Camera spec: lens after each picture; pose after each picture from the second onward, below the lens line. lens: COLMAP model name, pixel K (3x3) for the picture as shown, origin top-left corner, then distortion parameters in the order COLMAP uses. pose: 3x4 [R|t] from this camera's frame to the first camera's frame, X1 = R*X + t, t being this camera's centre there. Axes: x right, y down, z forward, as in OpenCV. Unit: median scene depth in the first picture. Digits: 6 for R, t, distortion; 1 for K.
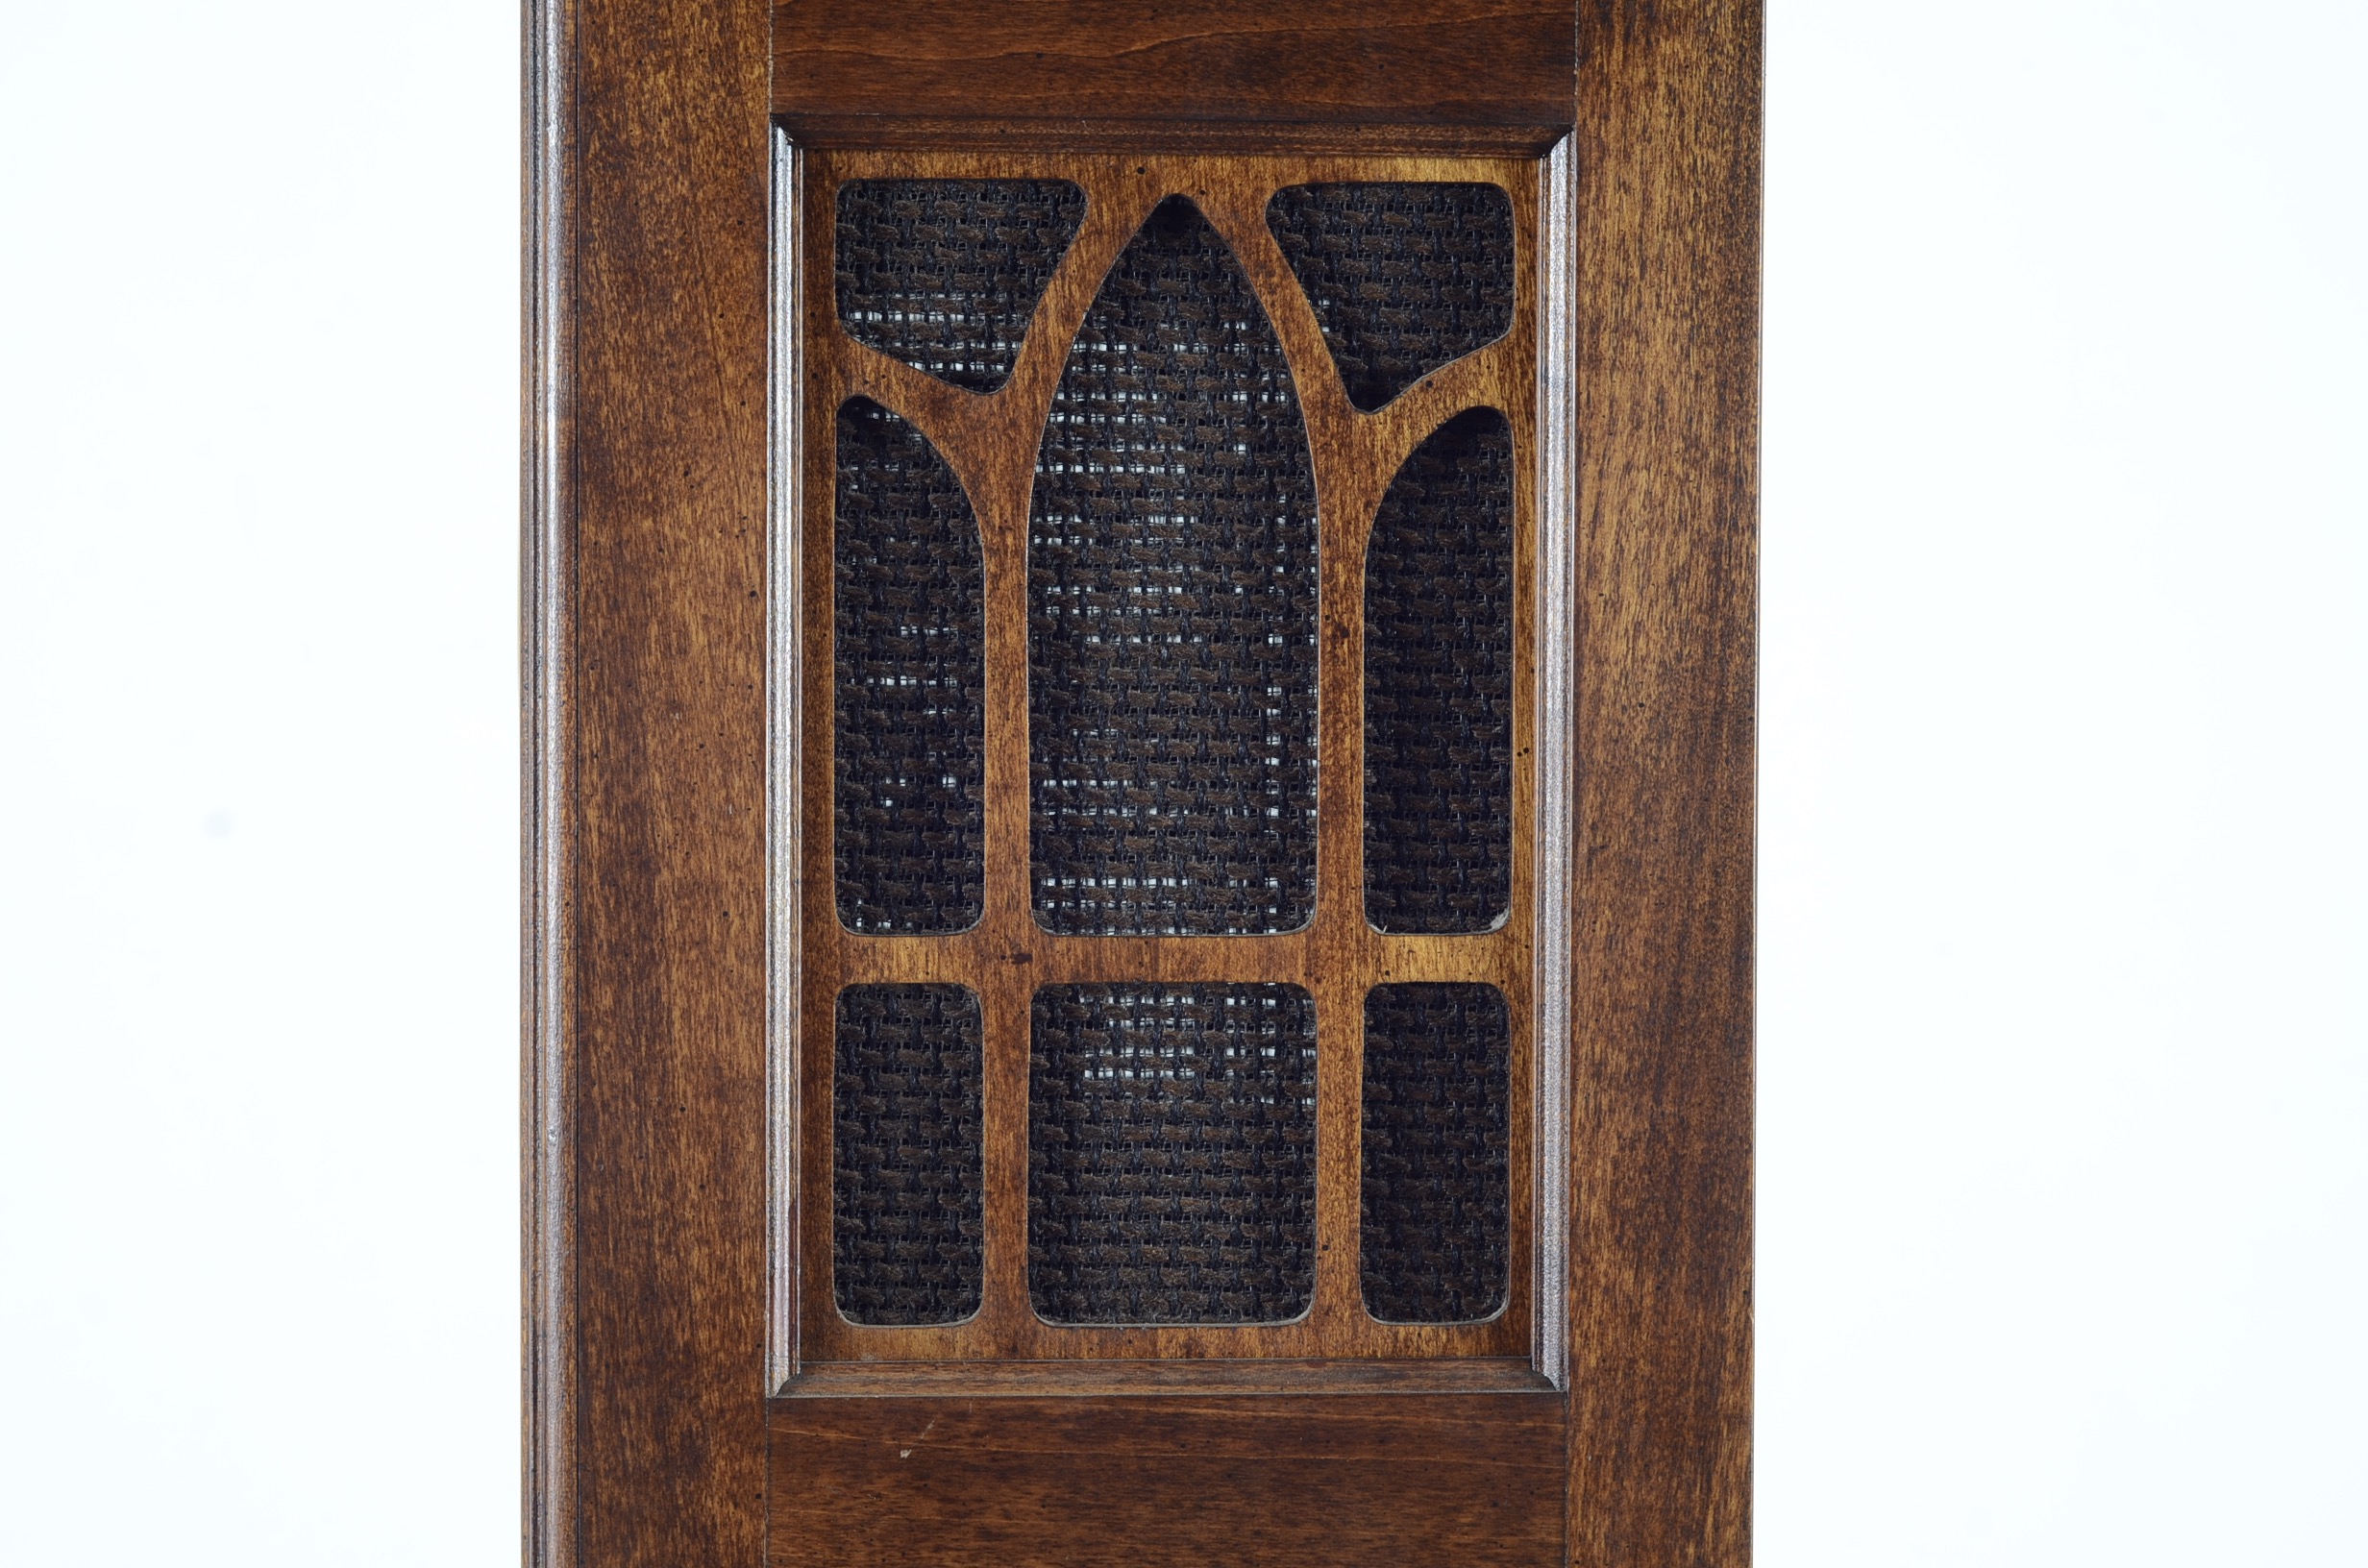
lens RADIAL K [[5105.9, 0, 1184.3], [0, 5105.9, 649.7], [0, 0, 1]] dist [0.002390, -0.199307]
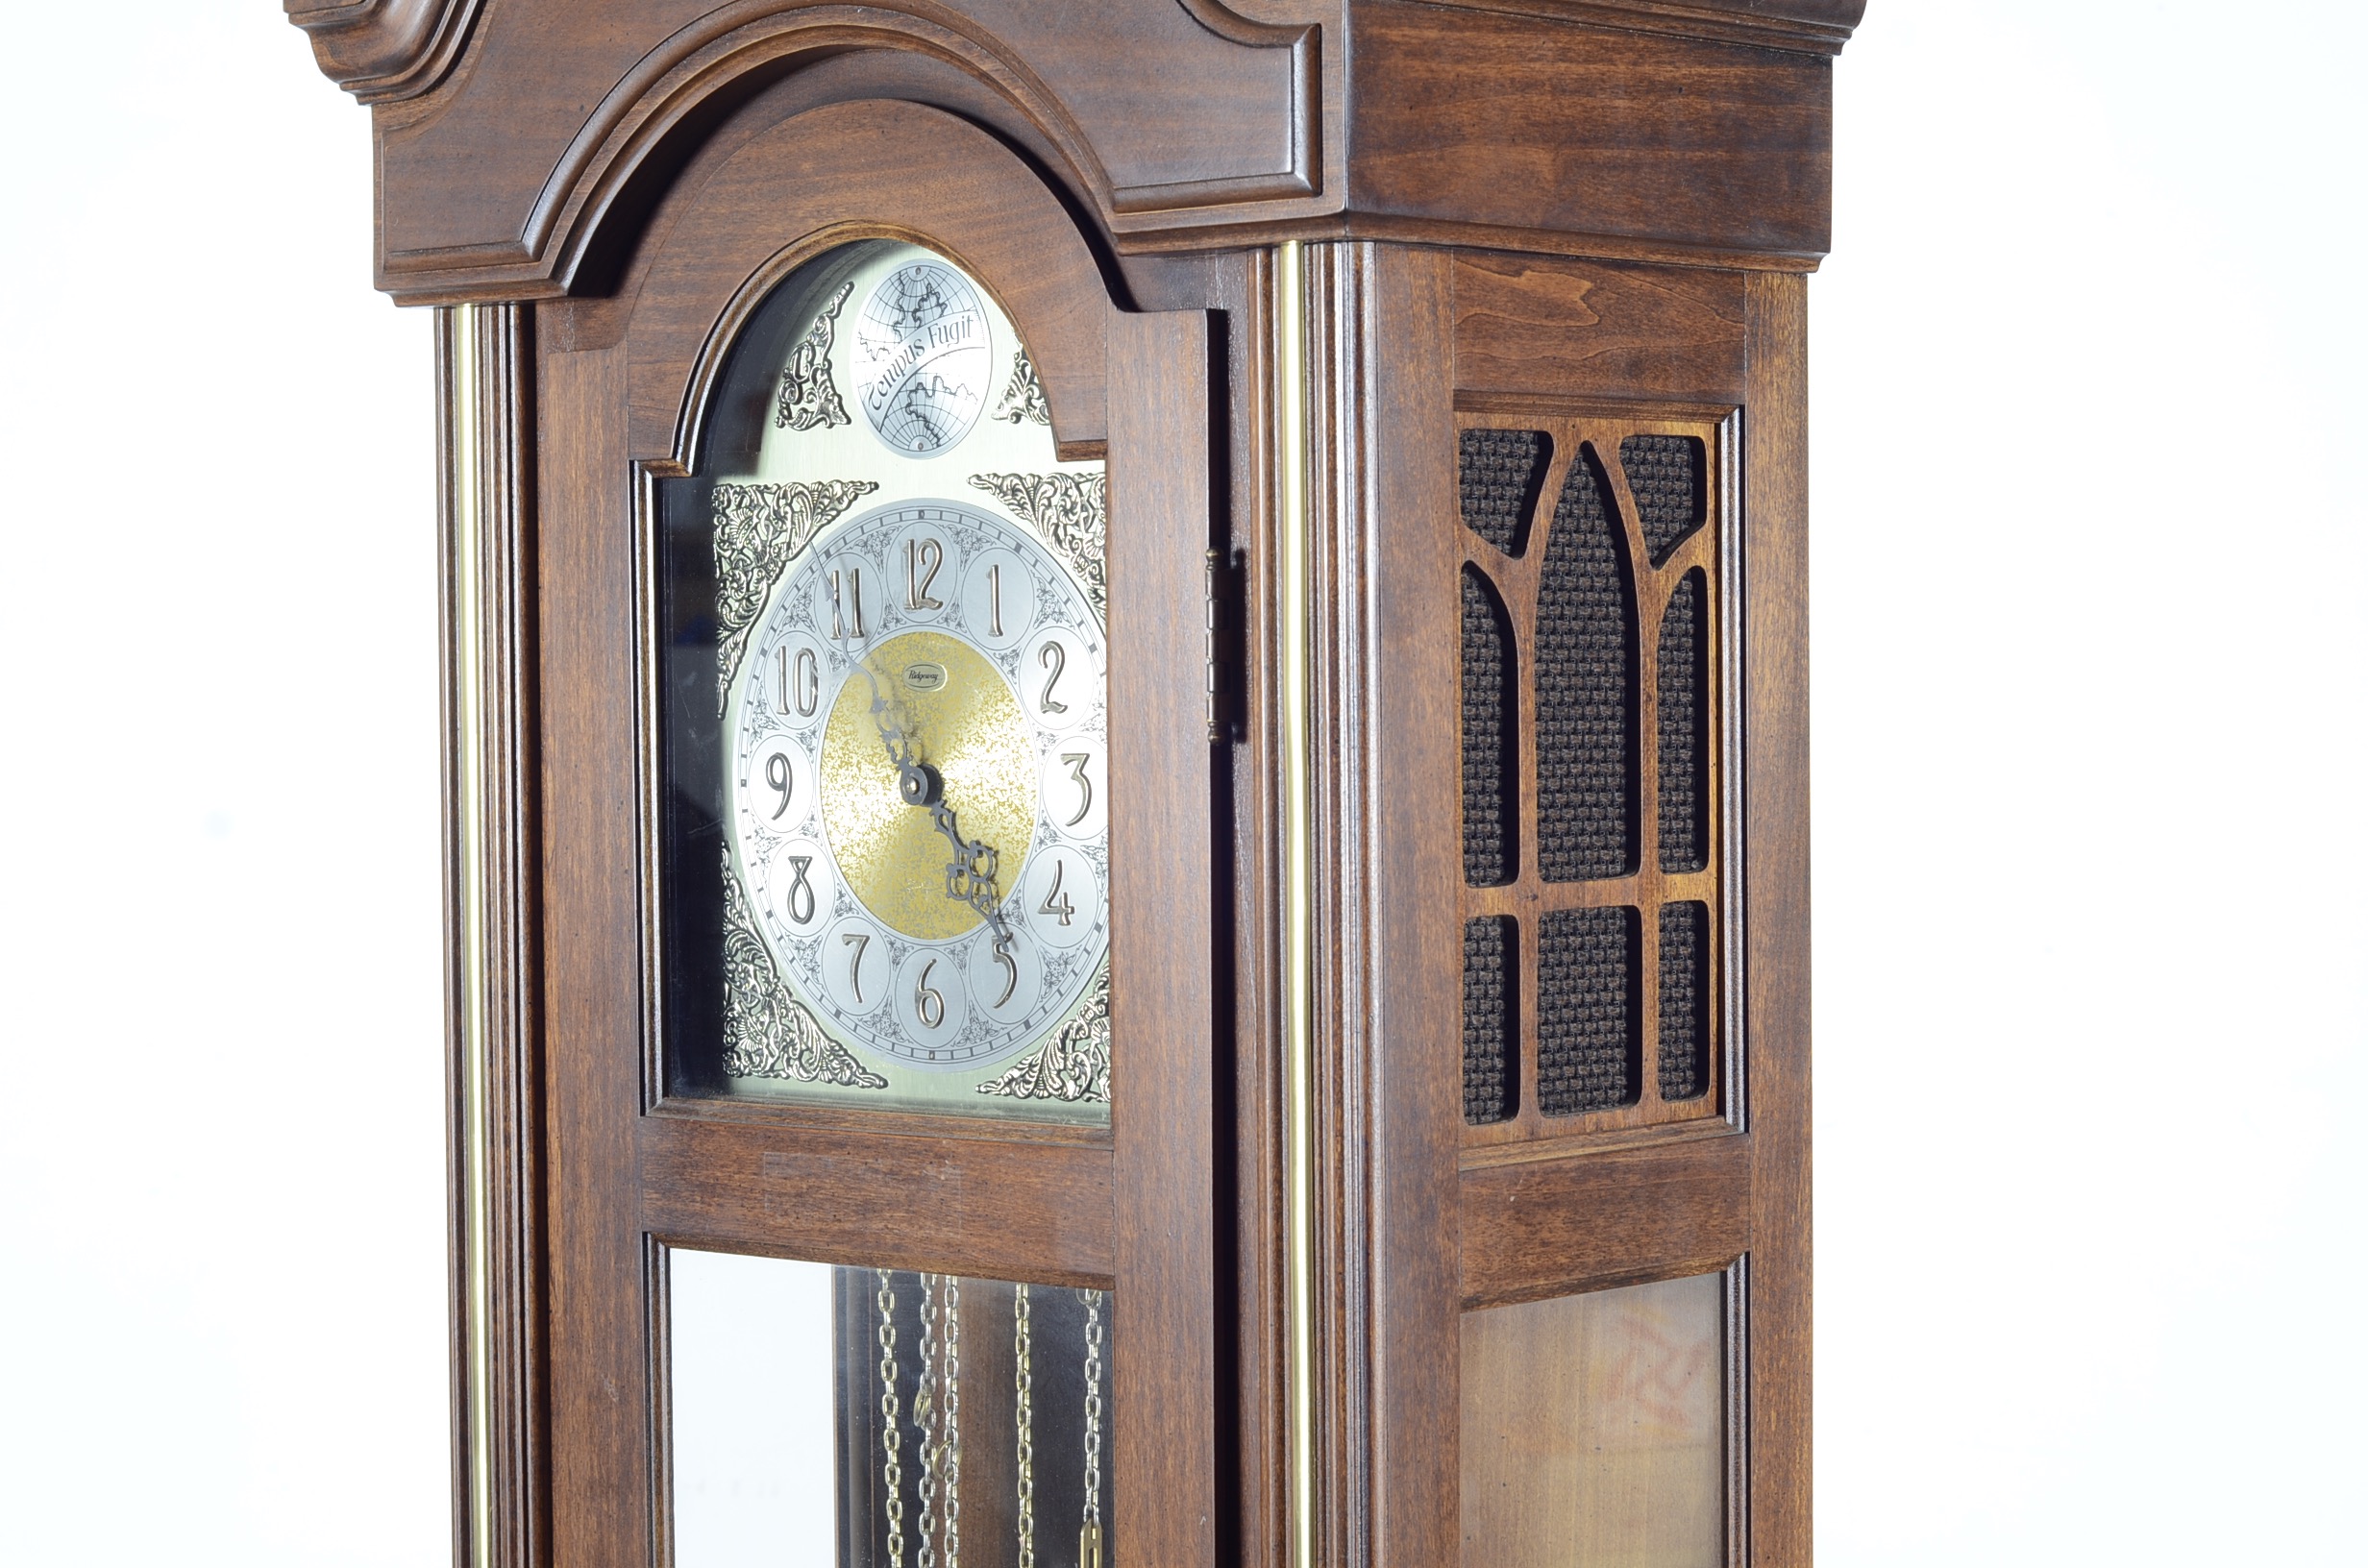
lens RADIAL K [[5105.9, 0, 1184.3], [0, 5105.9, 649.7], [0, 0, 1]] dist [0.002390, -0.199307]
pose [[0.722454, -0.013107, 0.691294, -1.266414], [0.020764, 0.999781, -0.002744, -0.018274], [-0.691107, 0.016336, 0.722568, -0.126053]]
